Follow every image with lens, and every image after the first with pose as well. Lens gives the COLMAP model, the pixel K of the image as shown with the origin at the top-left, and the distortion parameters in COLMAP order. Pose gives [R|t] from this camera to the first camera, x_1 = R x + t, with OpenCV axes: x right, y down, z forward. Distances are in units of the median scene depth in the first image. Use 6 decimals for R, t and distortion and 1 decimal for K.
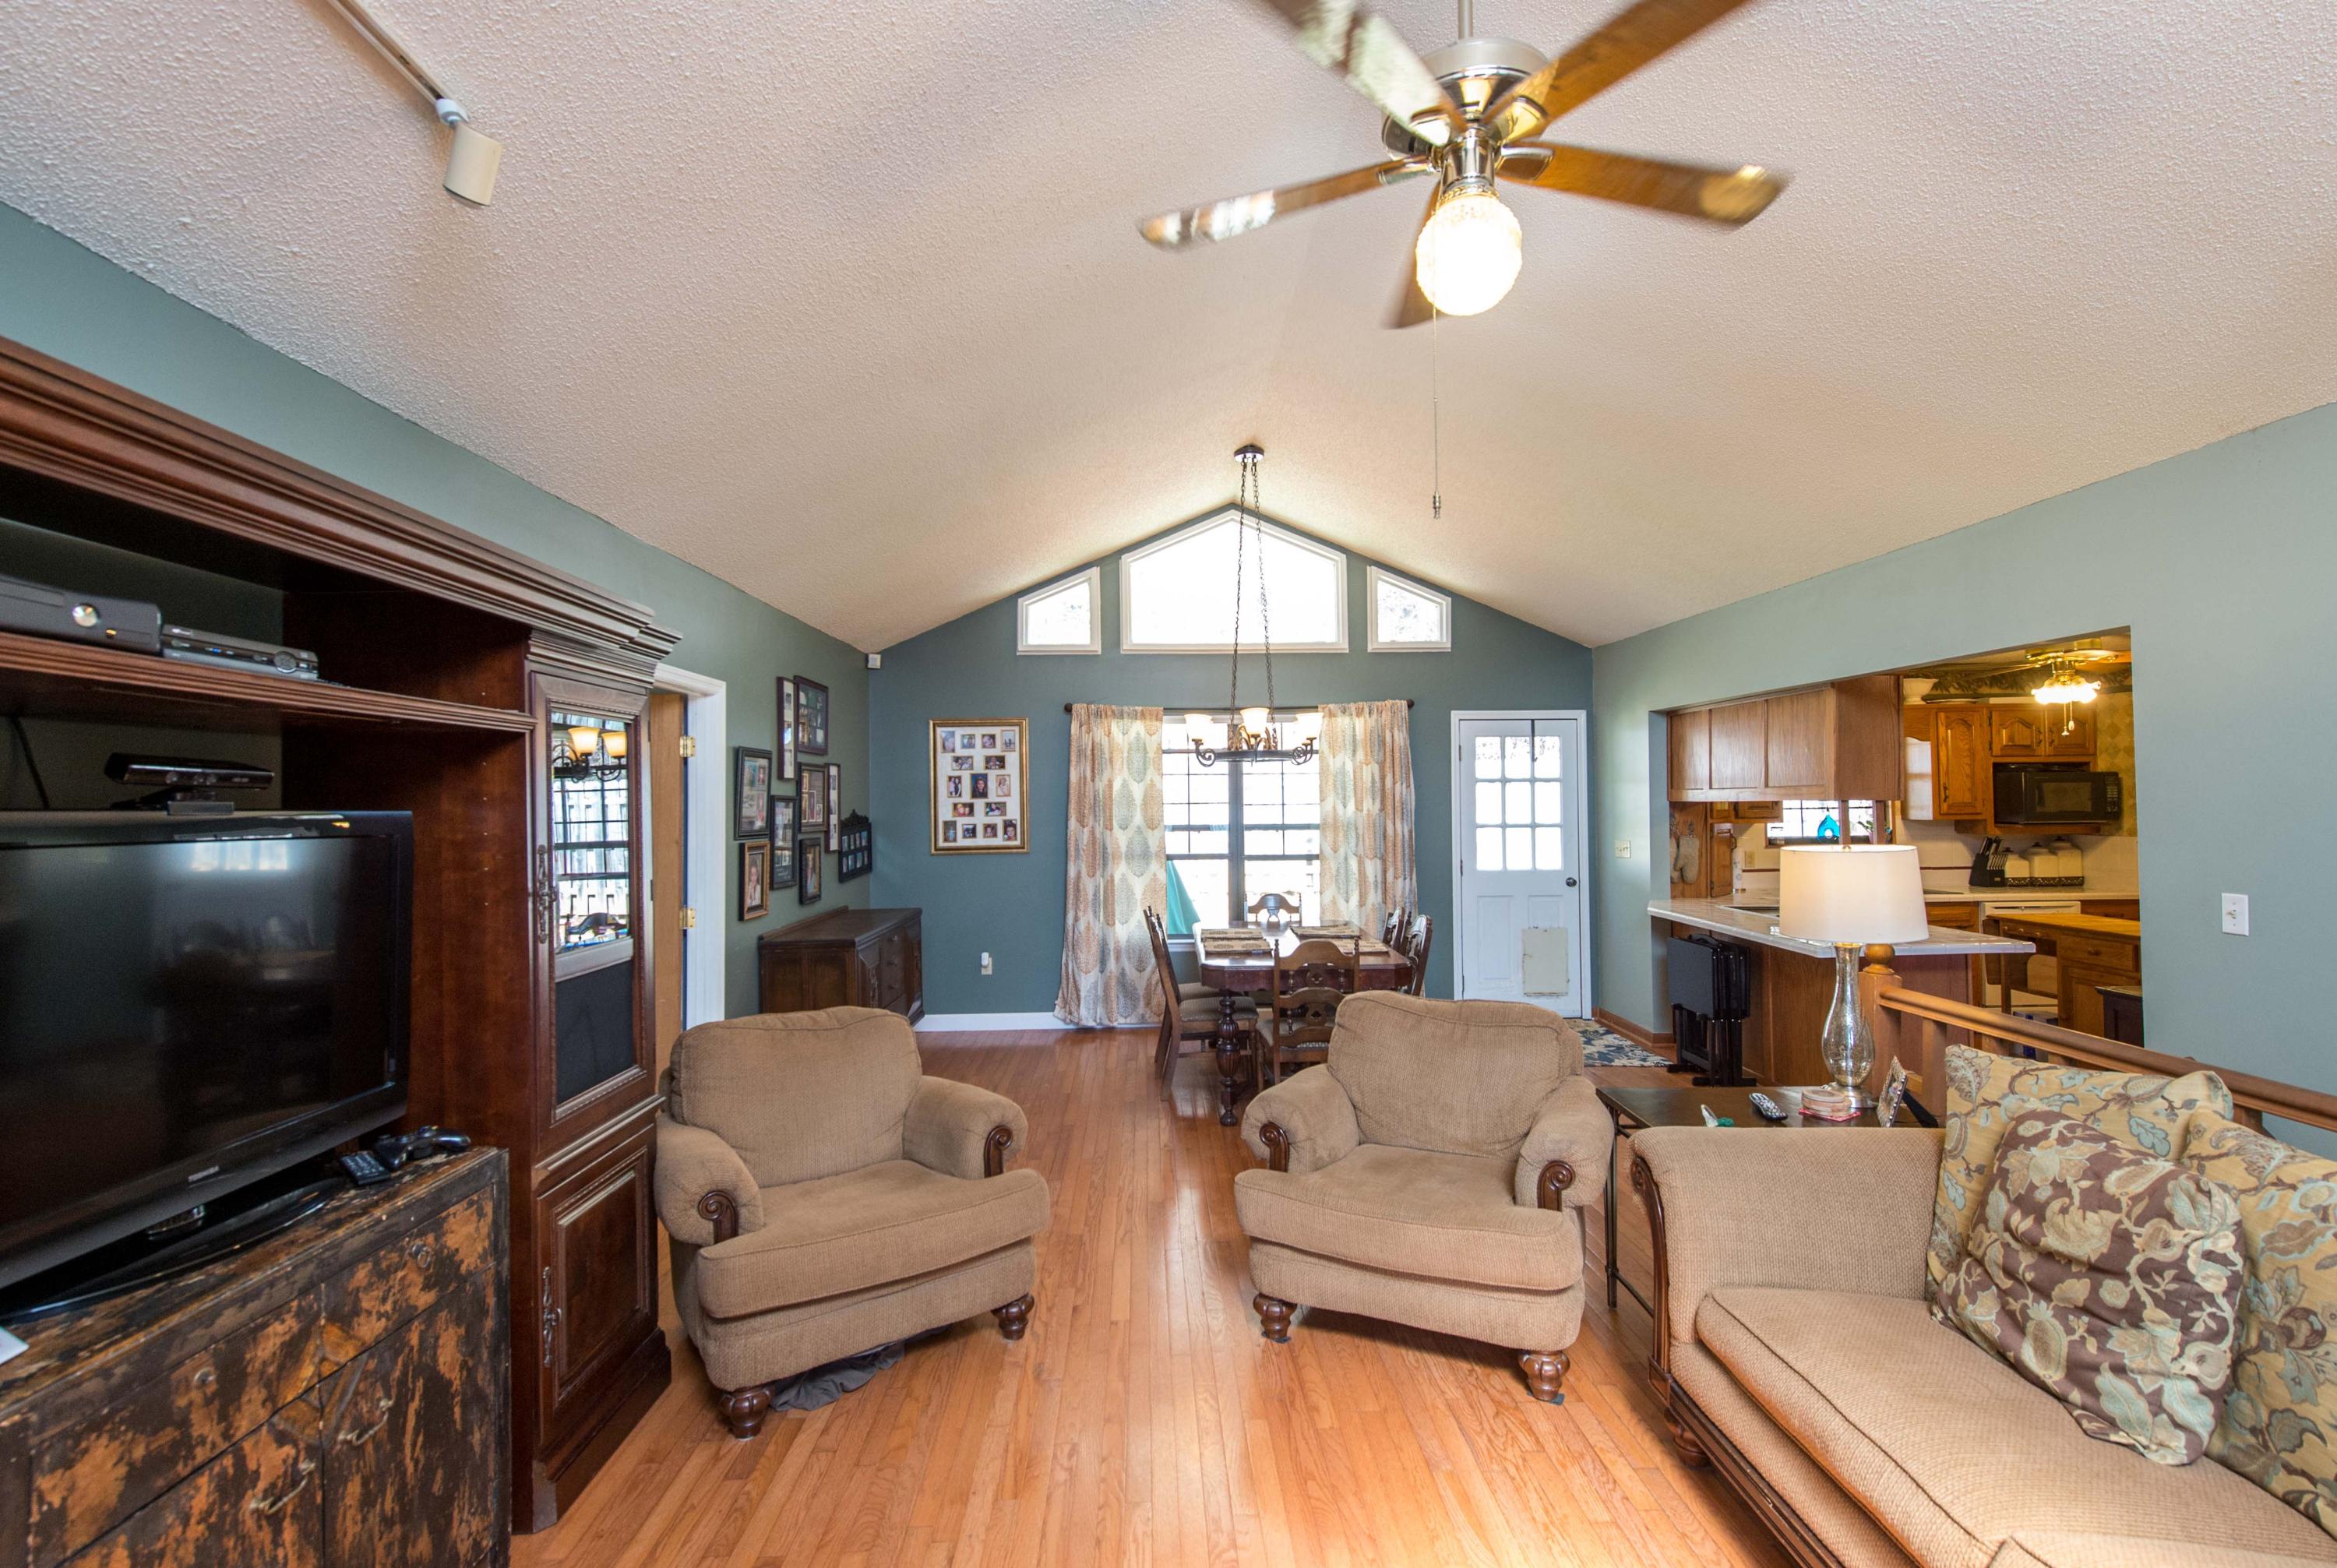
lens RADIAL K [[1055.6, 0, 1166.8], [0, 1055.6, 780.1], [0, 0, 1]] dist [0.000158, -0.000067]
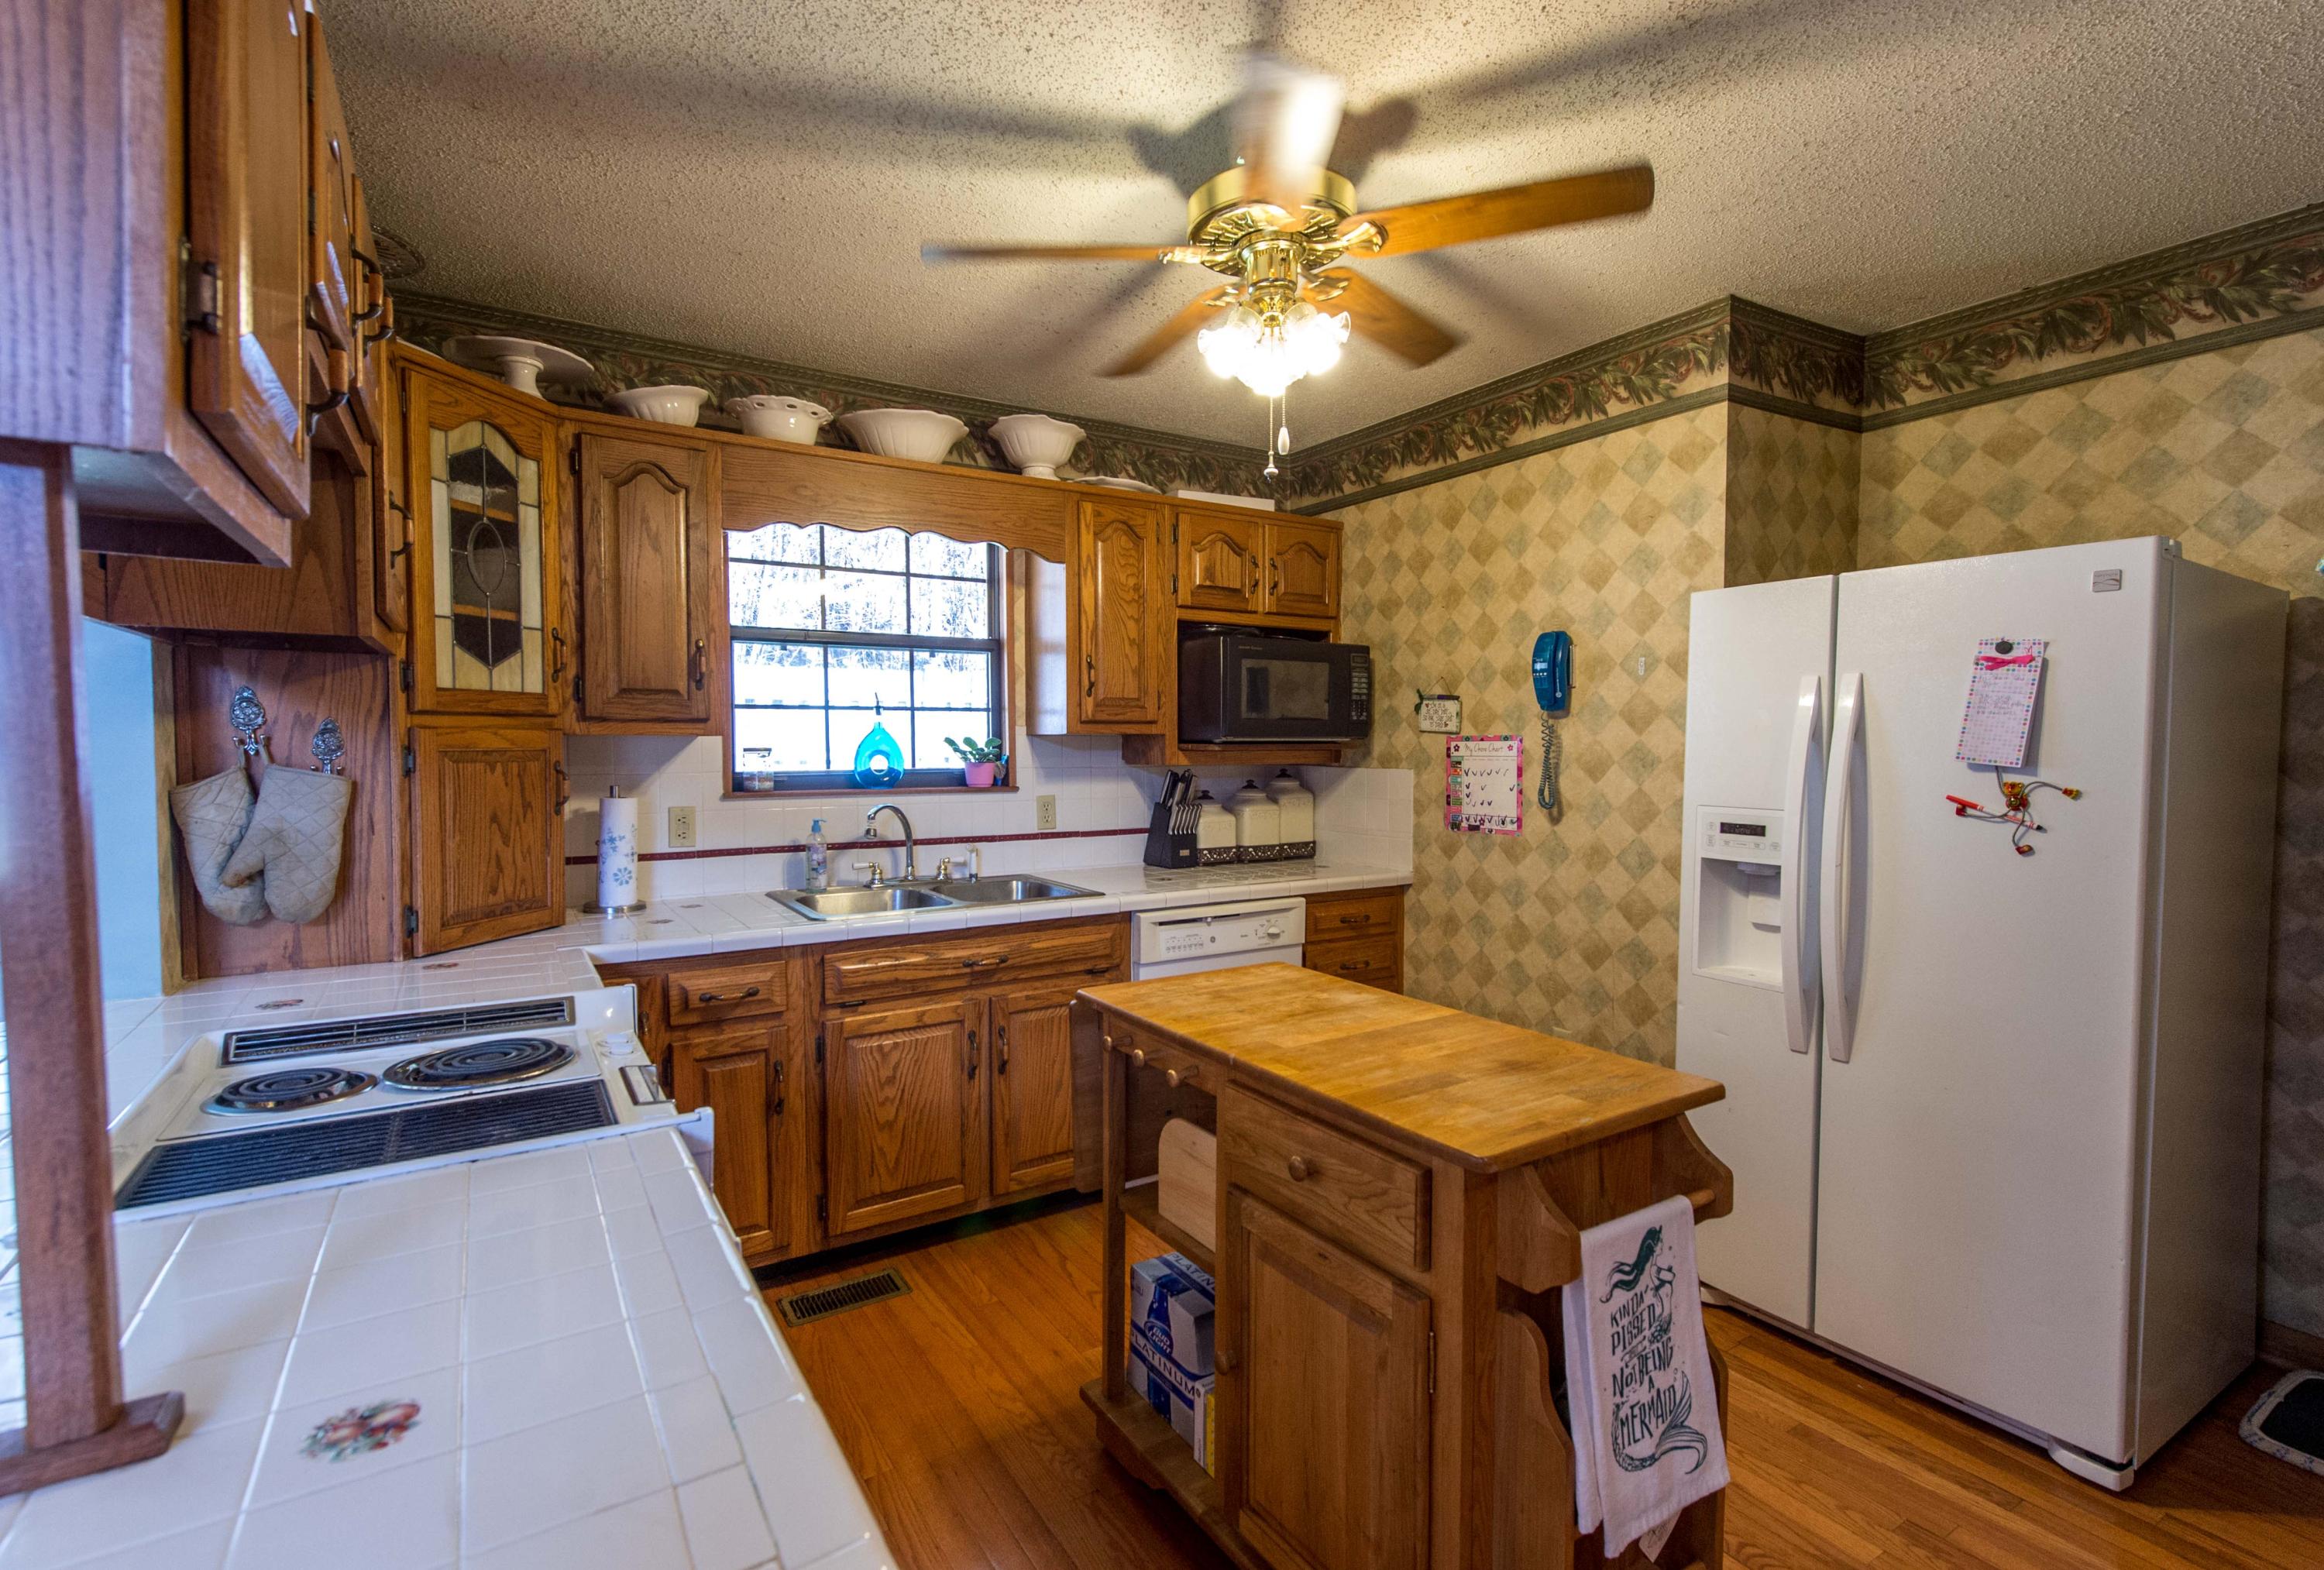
lens RADIAL K [[1061.0, 0, 1150.3], [0, 1061.0, 785.6], [0, 0, 1]] dist [0.015671, -0.000422]
pose [[0.856380, -0.009464, 0.516260, 0.505695], [-0.021015, 0.998365, 0.053164, 0.034270], [-0.515919, -0.056378, 0.854780, 0.568412]]
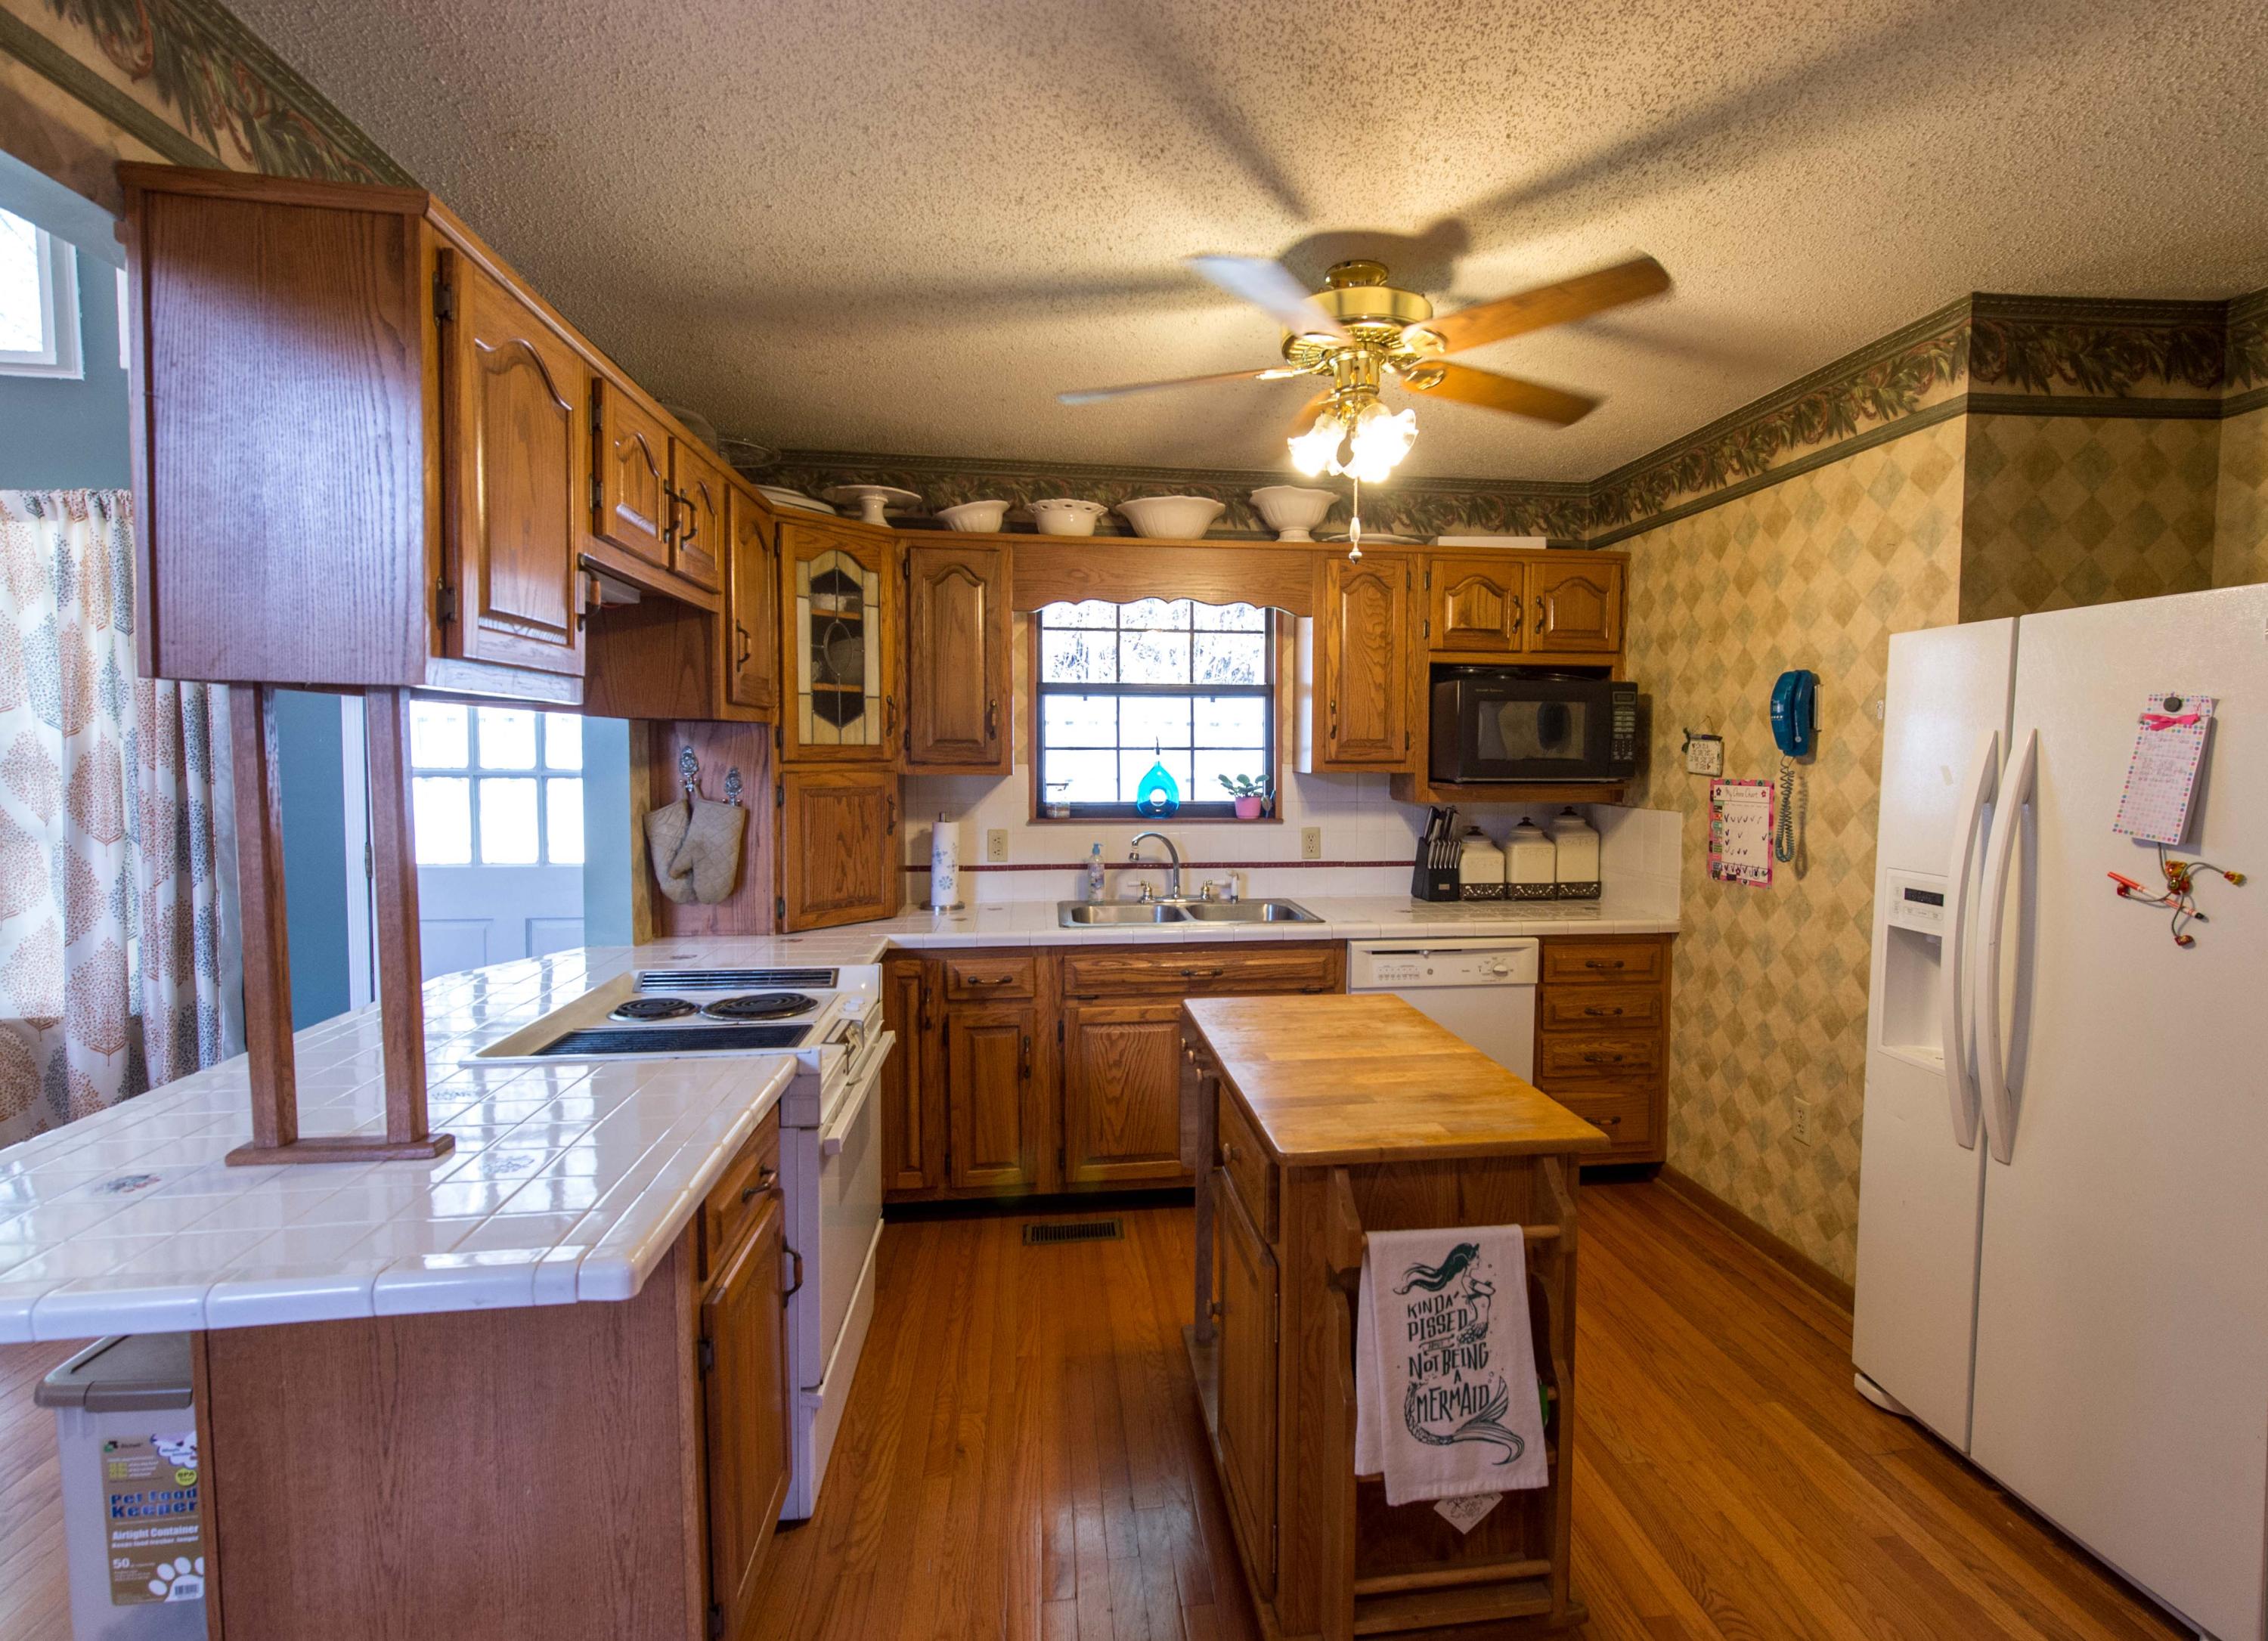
lens RADIAL K [[1087.1, 0, 1199.6], [0, 1087.1, 811.6], [0, 0, 1]] dist [0.019689, -0.010021]
pose [[0.991604, 0.009433, 0.128971, 0.593330], [-0.019036, 0.997118, 0.073433, 0.018486], [-0.127906, -0.075272, 0.988926, 0.476885]]
